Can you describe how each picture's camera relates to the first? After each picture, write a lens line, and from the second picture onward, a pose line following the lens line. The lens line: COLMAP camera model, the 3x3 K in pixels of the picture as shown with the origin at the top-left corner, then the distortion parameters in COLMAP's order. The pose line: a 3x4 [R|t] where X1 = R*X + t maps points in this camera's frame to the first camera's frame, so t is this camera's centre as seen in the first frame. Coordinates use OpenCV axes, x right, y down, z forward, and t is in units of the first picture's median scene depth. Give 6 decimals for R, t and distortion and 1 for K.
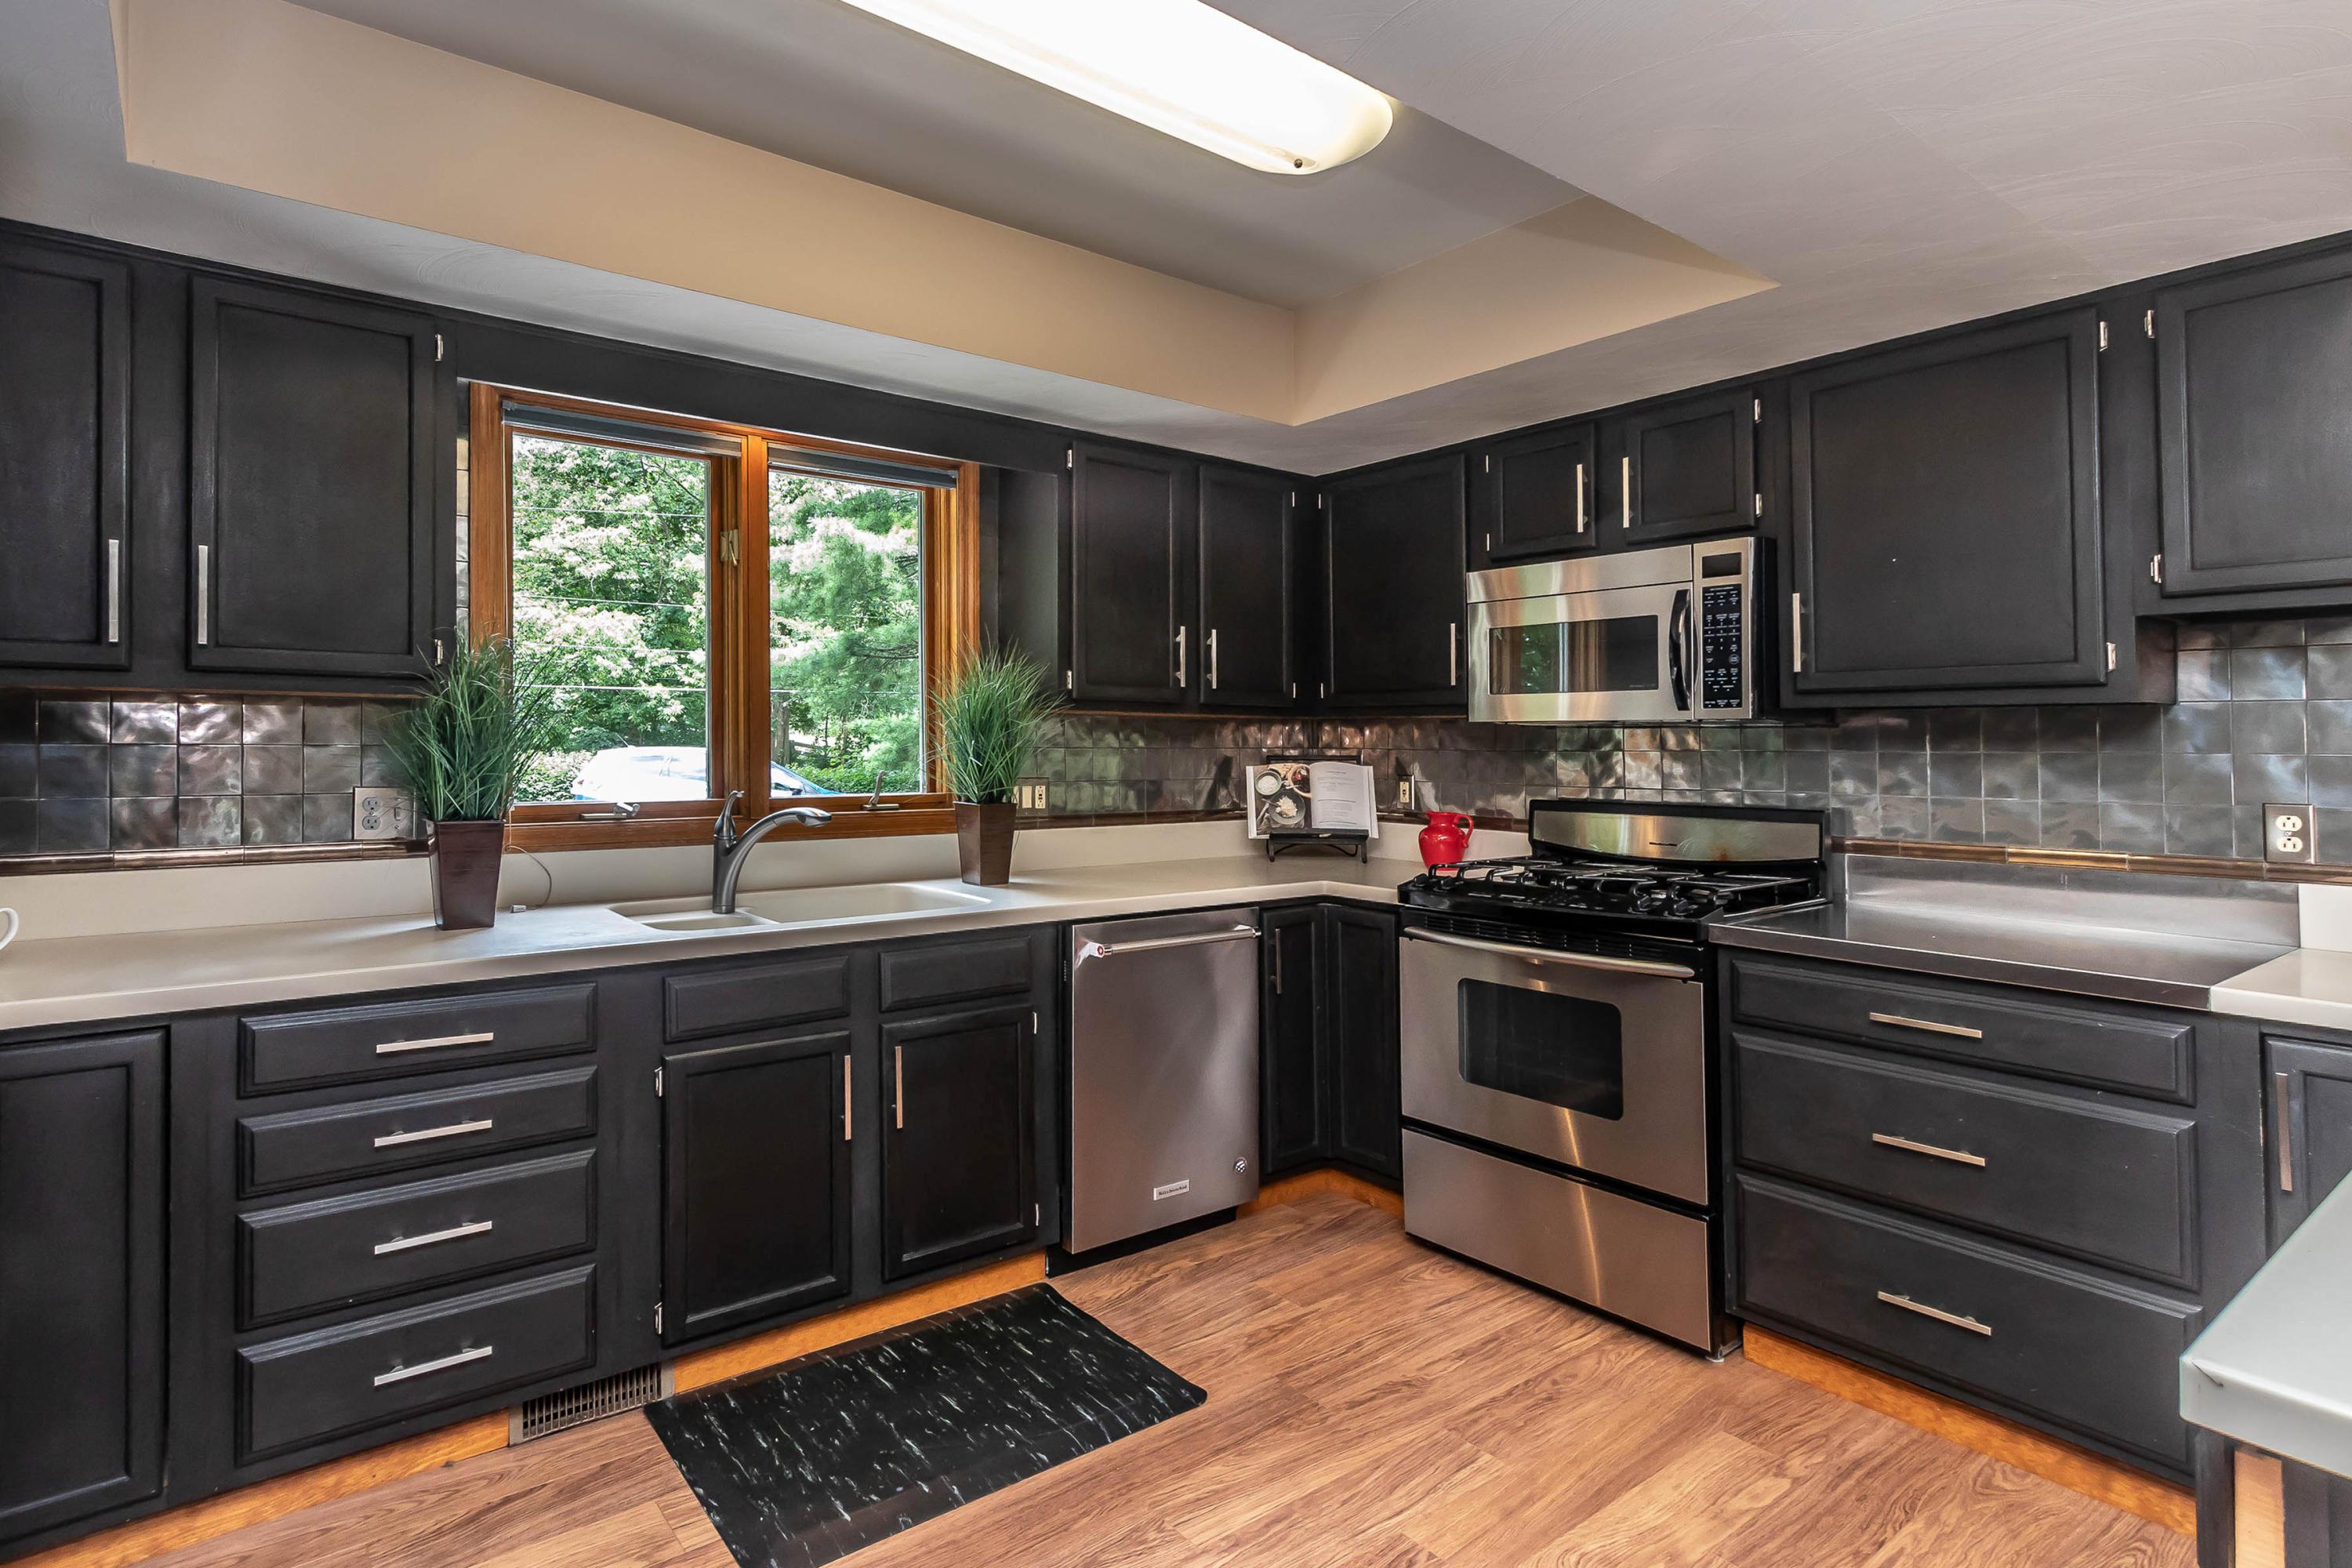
lens RADIAL K [[1115.0, 0, 1061.1], [0, 1115.0, 723.8], [0, 0, 1]] dist [0.001896, 0.000213]
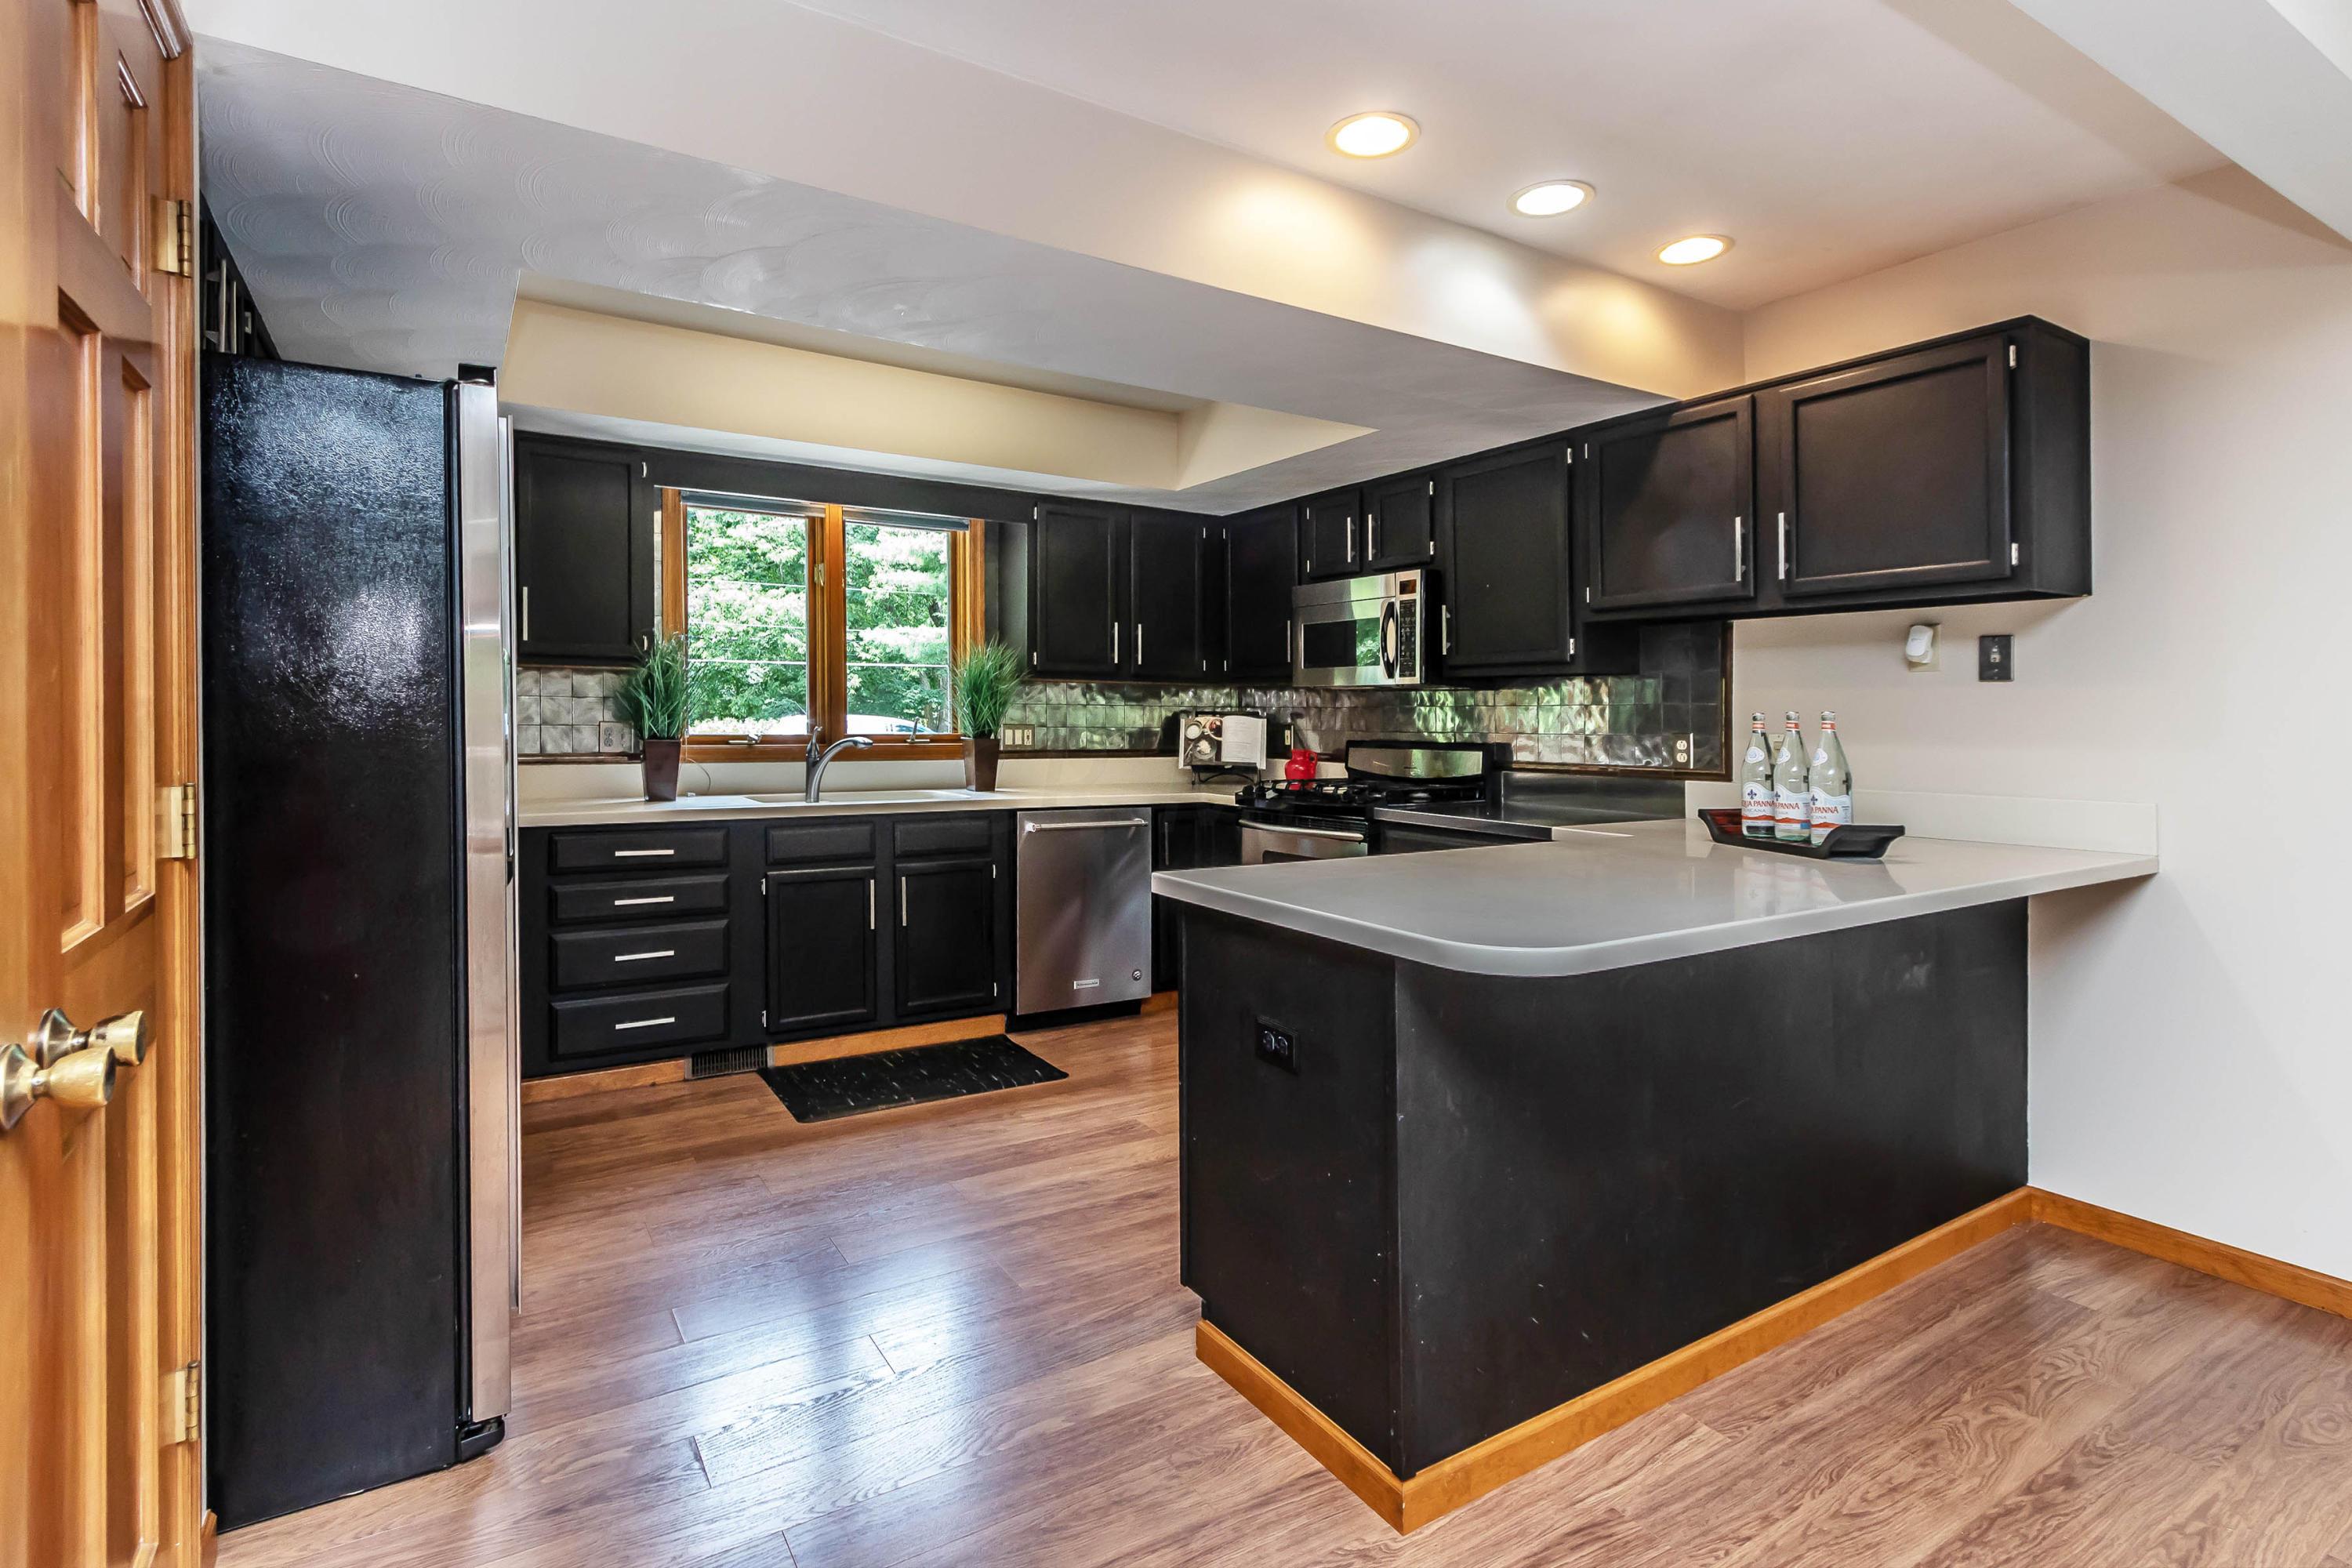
lens RADIAL K [[1154.8, 0, 1119.0], [0, 1154.8, 733.3], [0, 0, 1]] dist [0.001050, -0.000645]
pose [[0.992118, 0.007853, -0.125059, 0.327202], [-0.004193, 0.999556, 0.029498, 0.016178], [0.125235, -0.028742, 0.991711, -0.569199]]
